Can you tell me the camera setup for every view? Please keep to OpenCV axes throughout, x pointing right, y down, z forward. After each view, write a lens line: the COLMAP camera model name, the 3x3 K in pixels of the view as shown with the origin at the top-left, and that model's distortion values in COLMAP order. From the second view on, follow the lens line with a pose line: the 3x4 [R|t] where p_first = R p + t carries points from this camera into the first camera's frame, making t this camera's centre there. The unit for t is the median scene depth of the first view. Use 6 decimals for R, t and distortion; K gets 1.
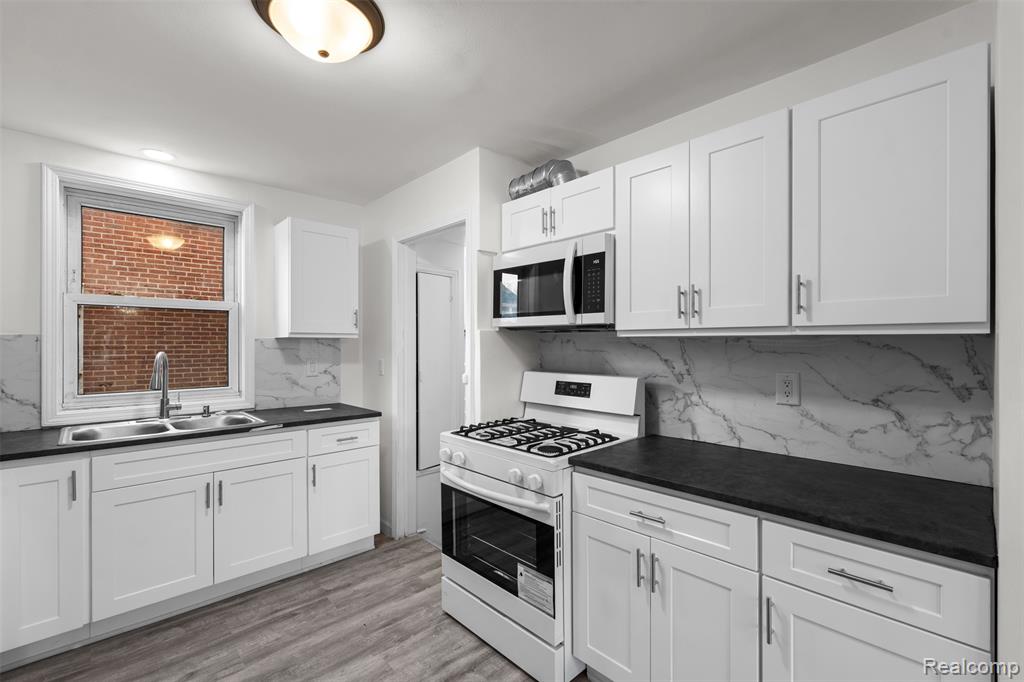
lens RADIAL K [[447.2, 0, 511.4], [0, 447.2, 339.0], [0, 0, 1]] dist [-0.002818, 0.000211]
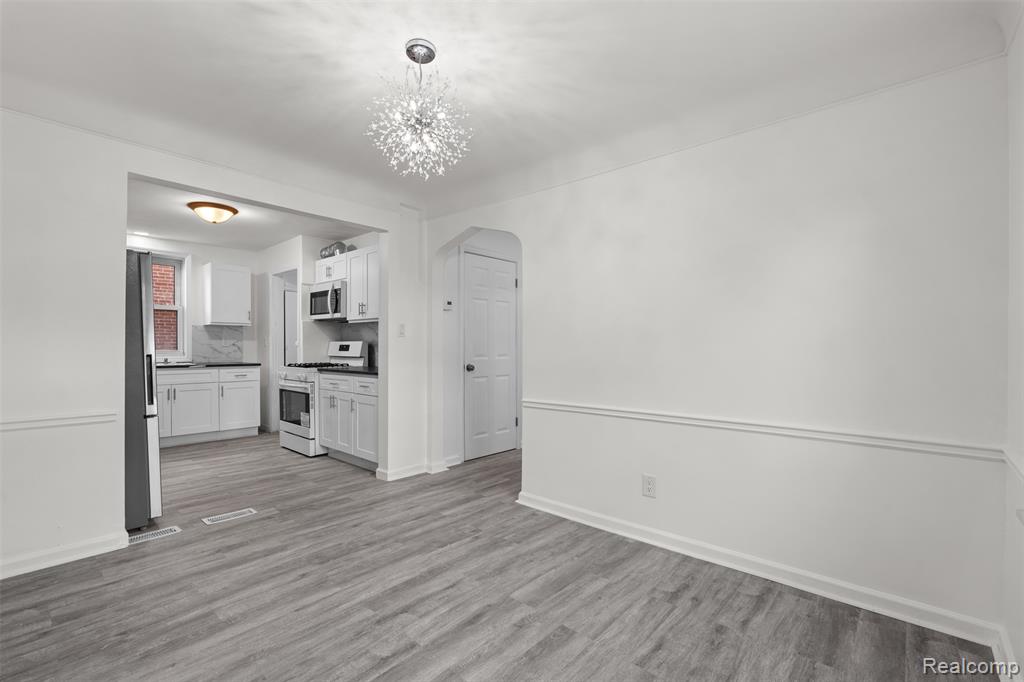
lens RADIAL K [[447.2, 0, 512.5], [0, 447.2, 346.6], [0, 0, 1]] dist [-0.002818, 0.000211]
pose [[0.996117, 0.003700, 0.087959, 0.714584], [-0.004833, 0.999908, 0.012670, 0.069270], [-0.087904, -0.013046, 0.996043, -1.173664]]
